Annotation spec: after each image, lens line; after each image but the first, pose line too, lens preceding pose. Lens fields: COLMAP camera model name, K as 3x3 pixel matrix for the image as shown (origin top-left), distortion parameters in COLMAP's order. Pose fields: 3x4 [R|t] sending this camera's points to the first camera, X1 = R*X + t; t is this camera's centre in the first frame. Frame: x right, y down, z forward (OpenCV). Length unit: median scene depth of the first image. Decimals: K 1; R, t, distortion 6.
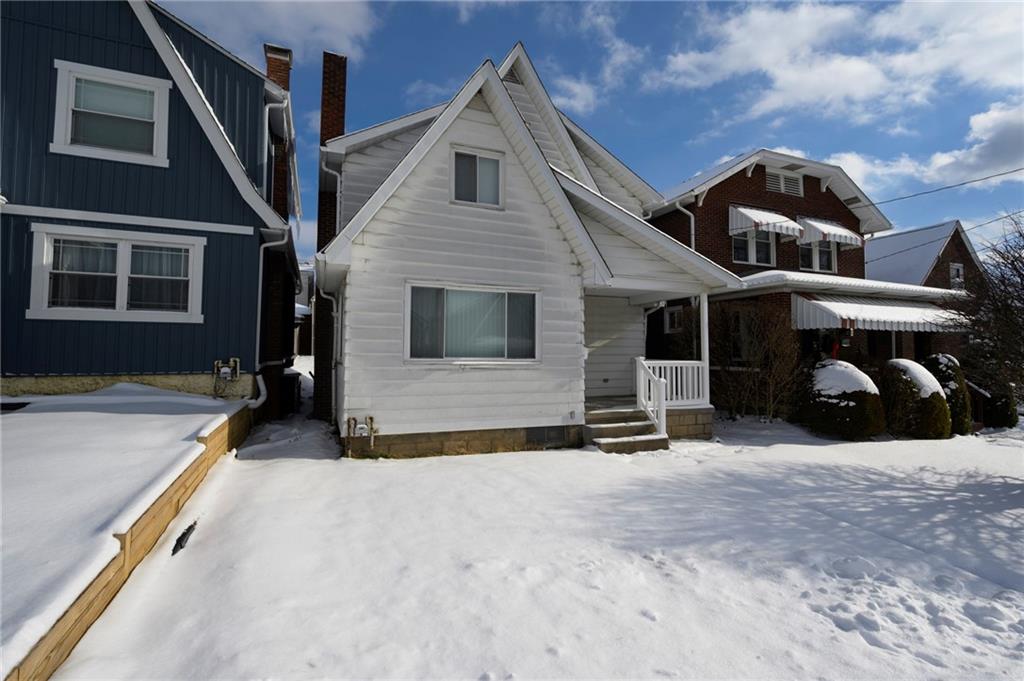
lens RADIAL K [[479.6, 0, 512.5], [0, 479.6, 329.0], [0, 0, 1]] dist [-0.001501, -0.000076]
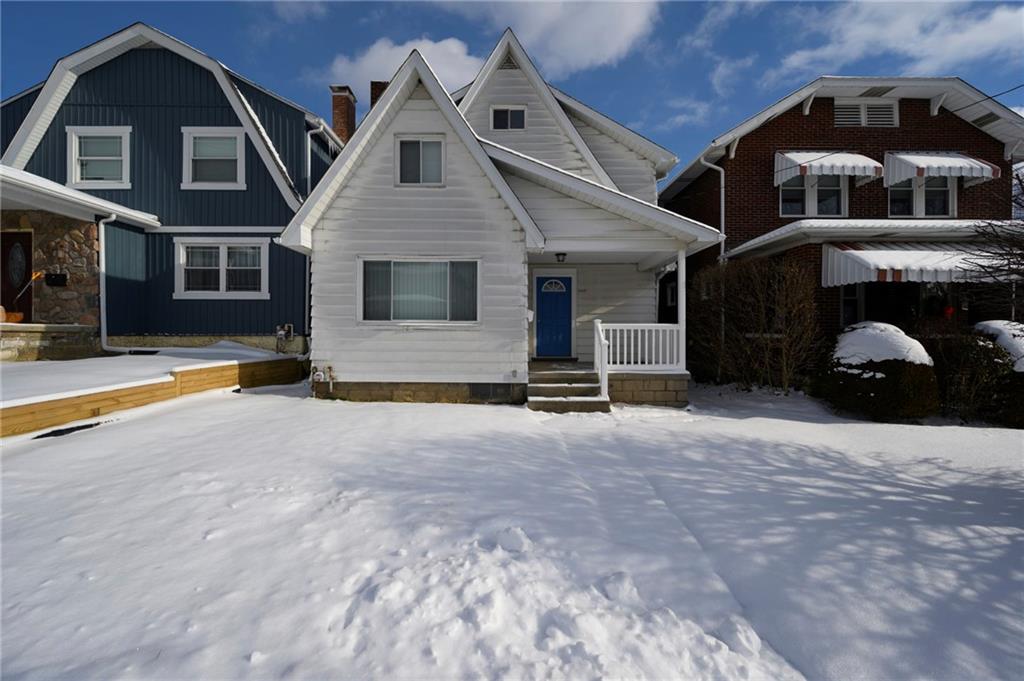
lens RADIAL K [[409.1, 0, 512.9], [0, 409.1, 332.7], [0, 0, 1]] dist [-0.001455, -0.000191]
pose [[0.923473, -0.003289, -0.383648, 0.480378], [0.022168, 0.998750, 0.044797, 0.048819], [0.383021, -0.049874, 0.922392, 0.170588]]
